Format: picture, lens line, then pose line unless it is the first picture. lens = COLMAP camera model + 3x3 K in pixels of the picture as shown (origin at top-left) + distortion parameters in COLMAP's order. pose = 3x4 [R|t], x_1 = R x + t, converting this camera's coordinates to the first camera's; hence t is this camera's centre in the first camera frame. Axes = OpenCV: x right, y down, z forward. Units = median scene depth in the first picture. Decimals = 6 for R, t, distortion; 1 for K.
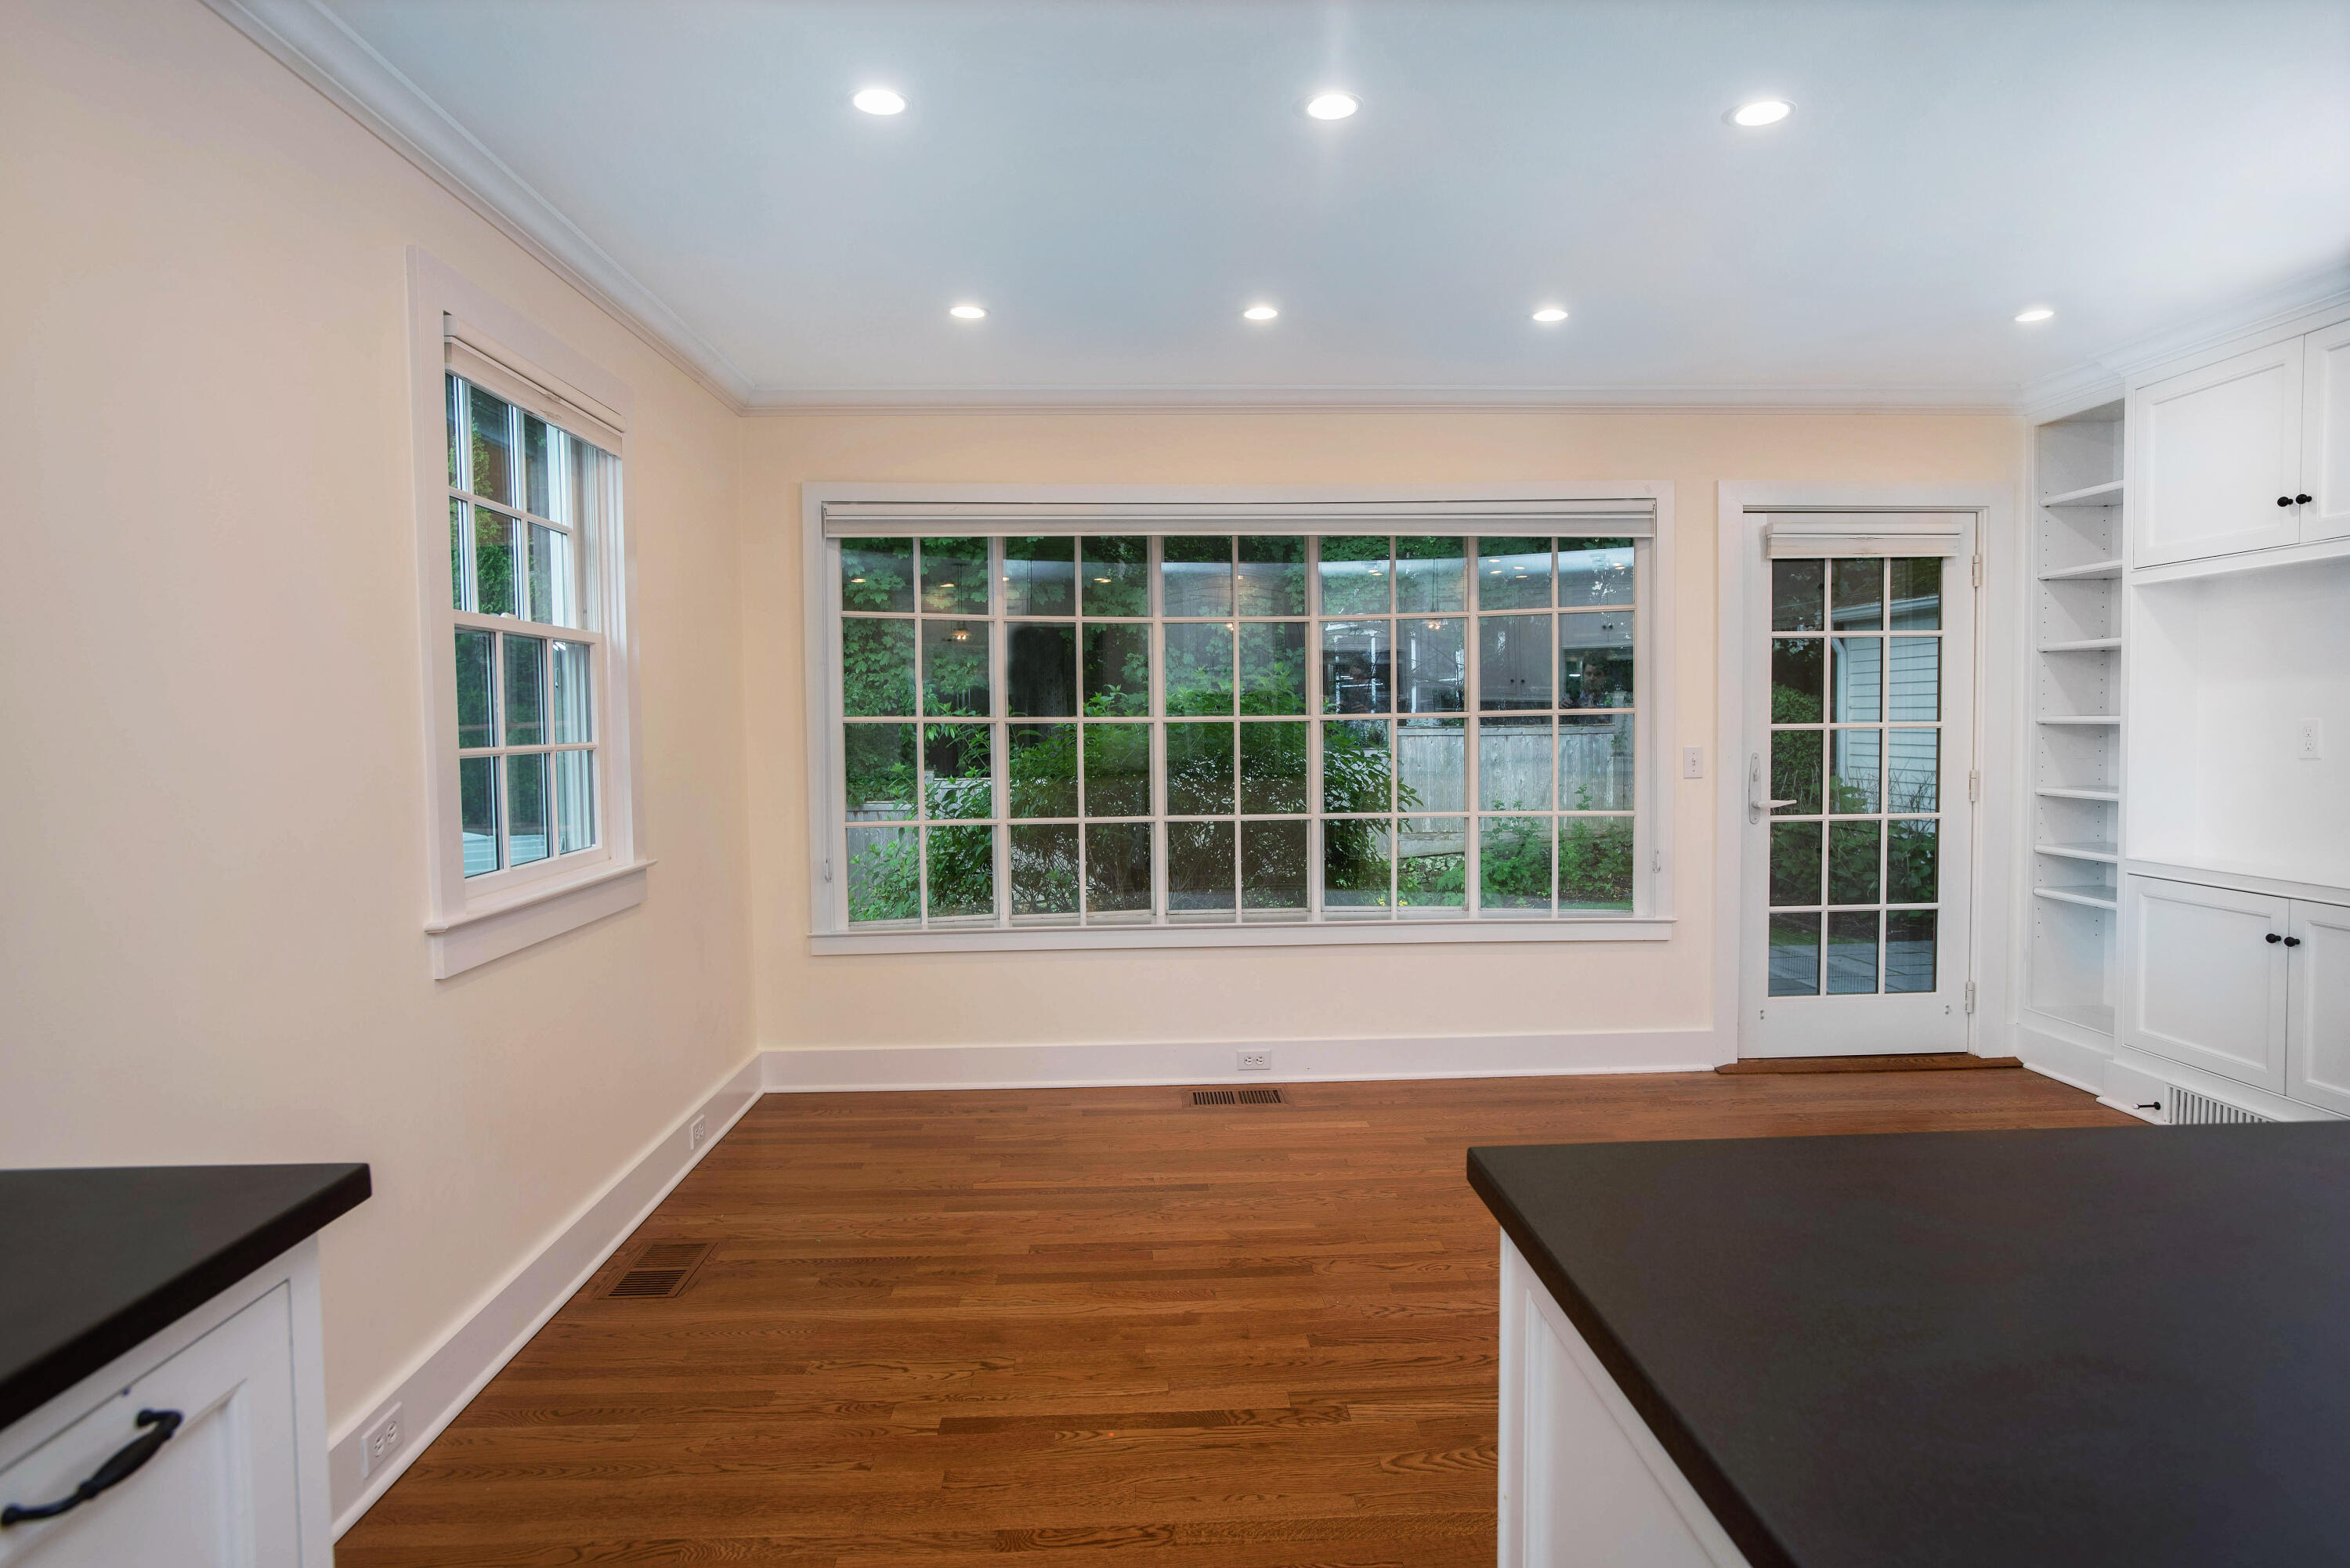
lens RADIAL K [[1304.1, 0, 1175.0], [0, 1304.1, 784.0], [0, 0, 1]] dist [0.000665, 0.000782]
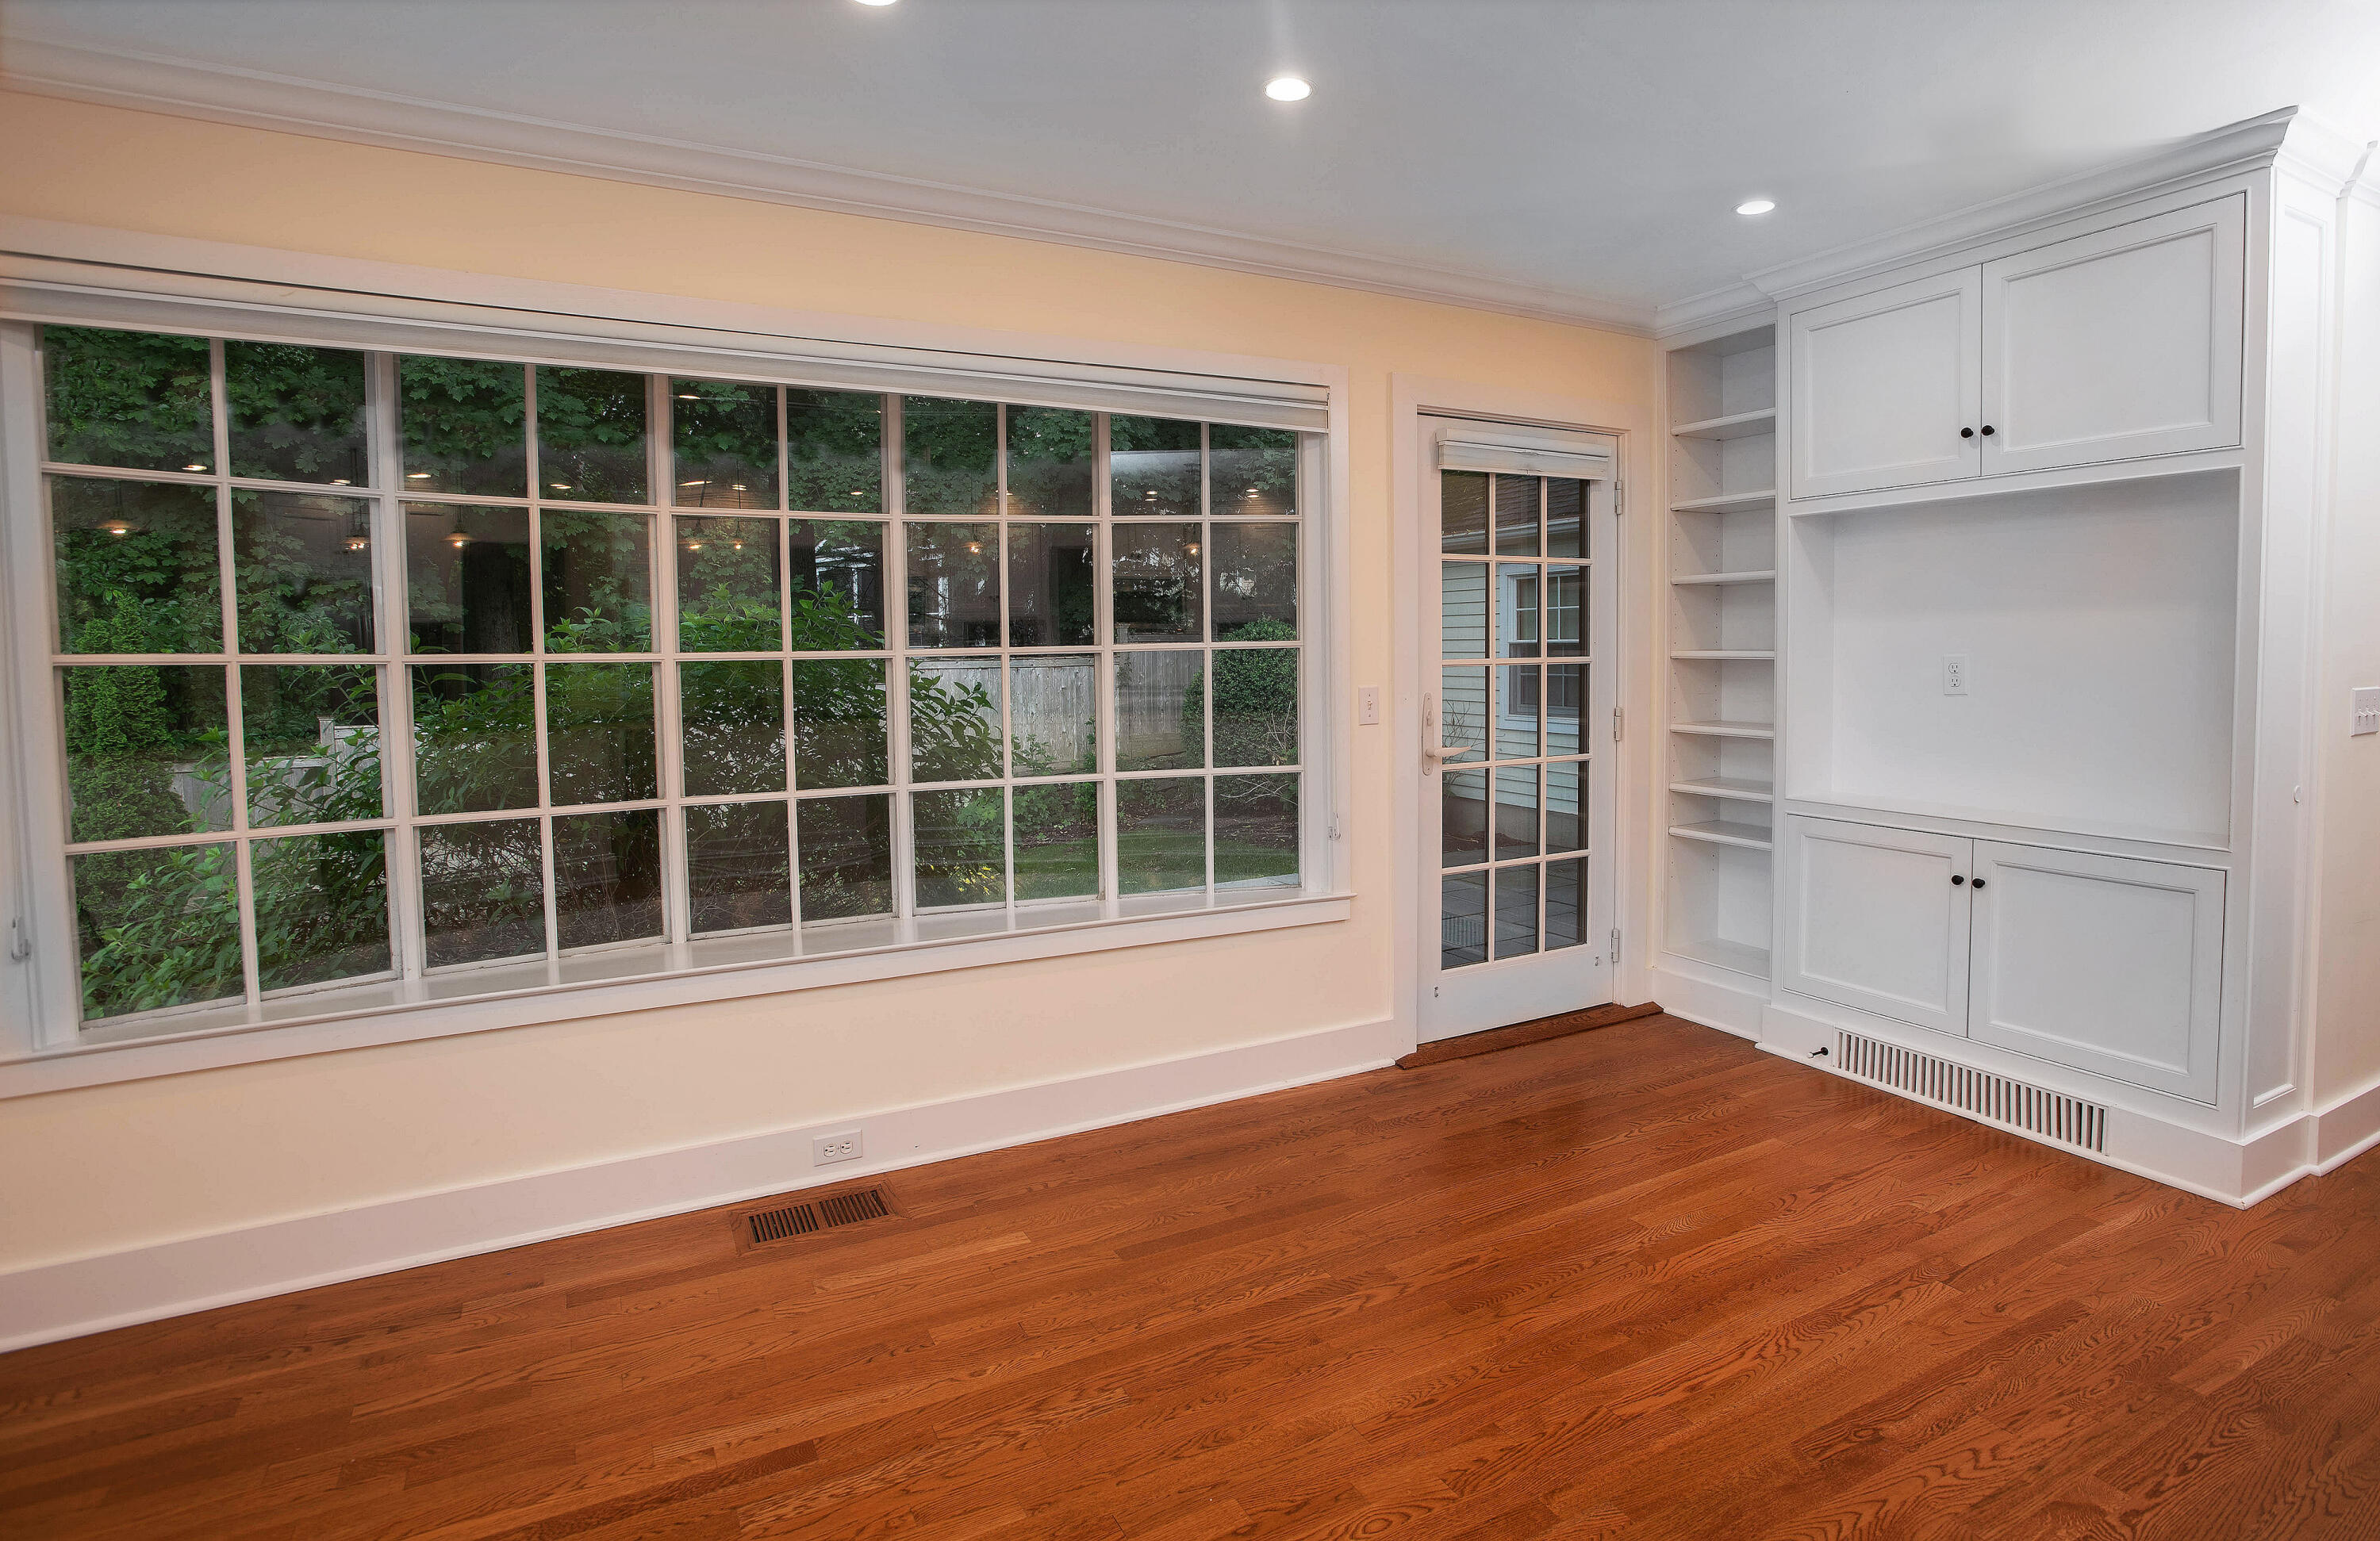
lens RADIAL K [[1181.6, 0, 1208.4], [0, 1181.6, 708.7], [0, 0, 1]] dist [-0.055373, 0.022061]
pose [[0.898954, -0.022694, 0.437455, -0.029423], [0.023158, 0.999723, 0.004273, -0.020538], [-0.437431, 0.006290, 0.899230, 0.366116]]
